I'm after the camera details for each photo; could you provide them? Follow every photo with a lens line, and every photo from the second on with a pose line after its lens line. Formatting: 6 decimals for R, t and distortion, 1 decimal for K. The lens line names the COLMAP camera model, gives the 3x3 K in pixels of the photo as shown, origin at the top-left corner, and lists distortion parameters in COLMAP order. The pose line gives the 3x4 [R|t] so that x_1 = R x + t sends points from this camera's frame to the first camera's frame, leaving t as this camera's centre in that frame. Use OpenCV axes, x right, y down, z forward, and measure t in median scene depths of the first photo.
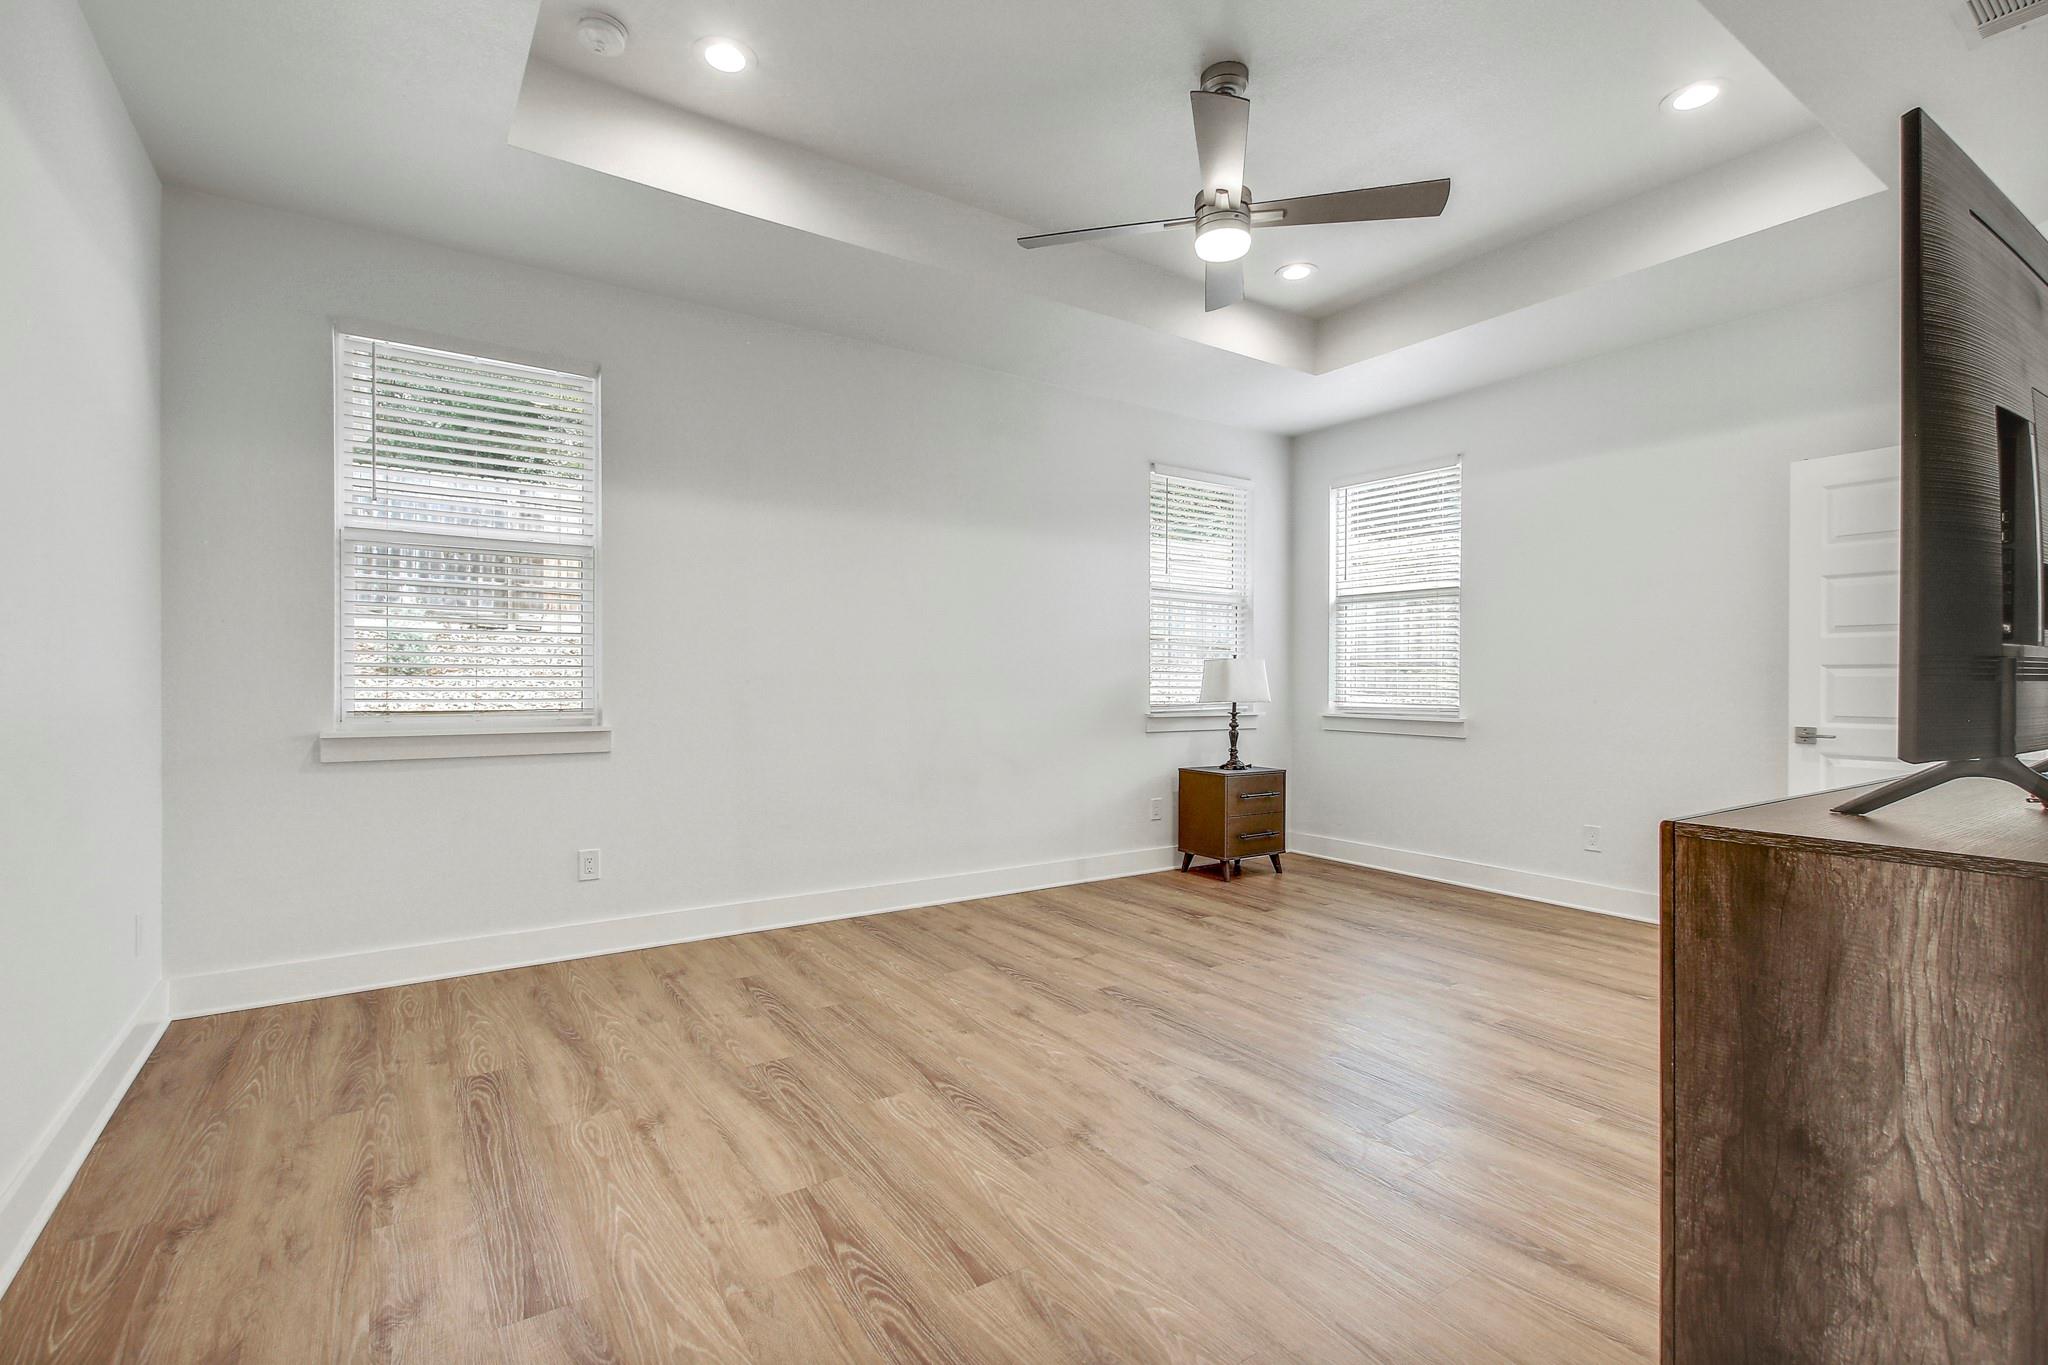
lens RADIAL K [[948.5, 0, 1016.5], [0, 948.5, 680.8], [0, 0, 1]] dist [-0.032072, 0.008189]
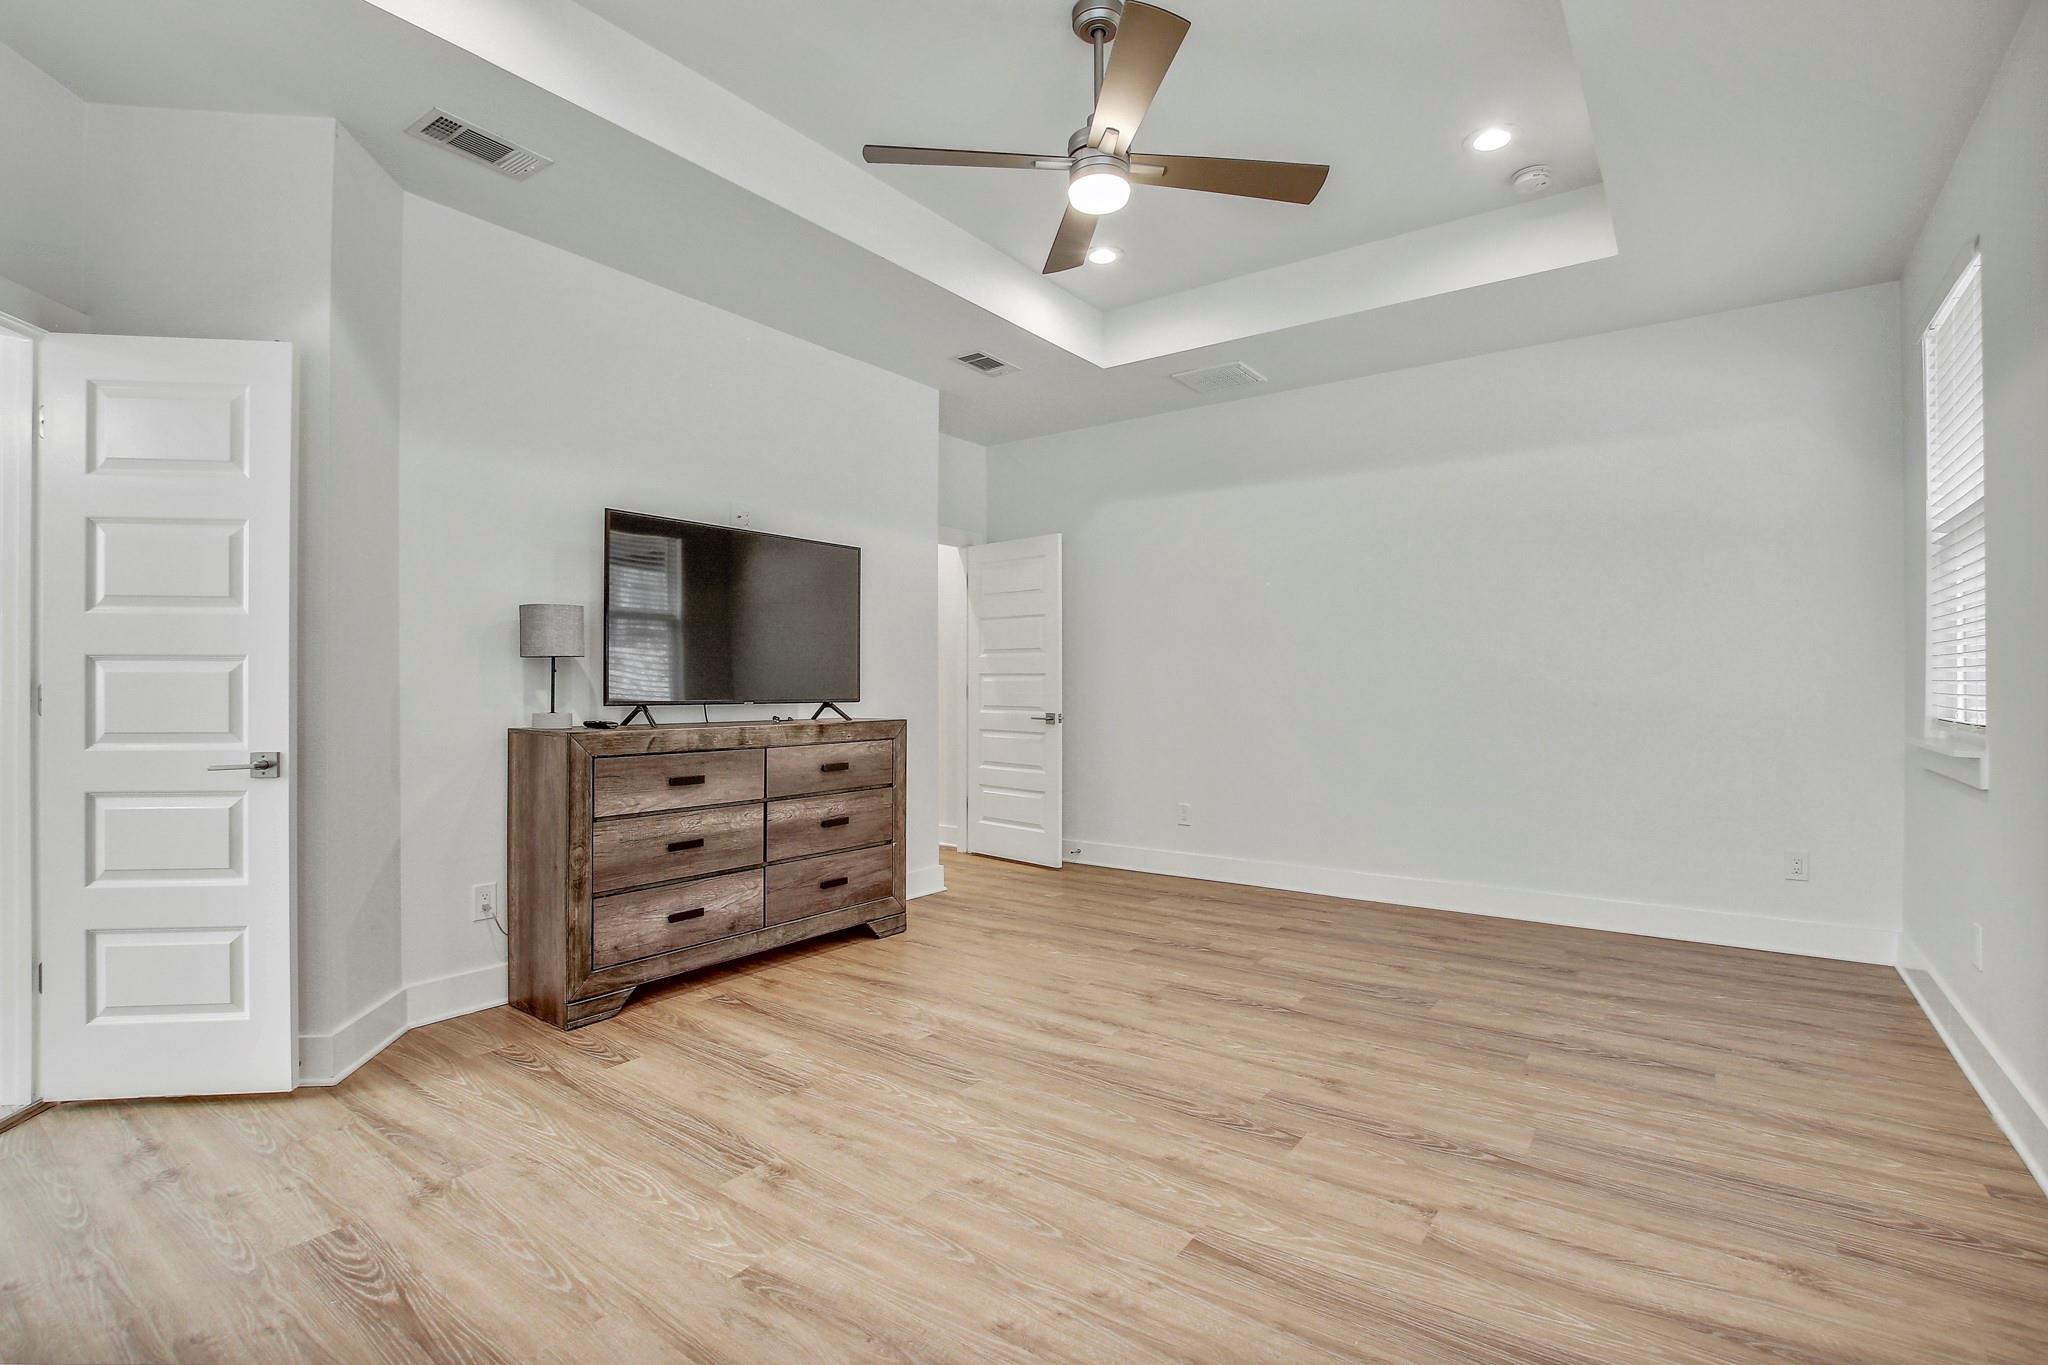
lens RADIAL K [[948.5, 0, 1016.5], [0, 948.5, 680.8], [0, 0, 1]] dist [-0.032072, 0.008189]
pose [[-0.944427, -0.000022, -0.328720, 0.528409], [0.000719, 0.999997, -0.002133, -0.001990], [0.328720, -0.002251, -0.944425, 1.649692]]
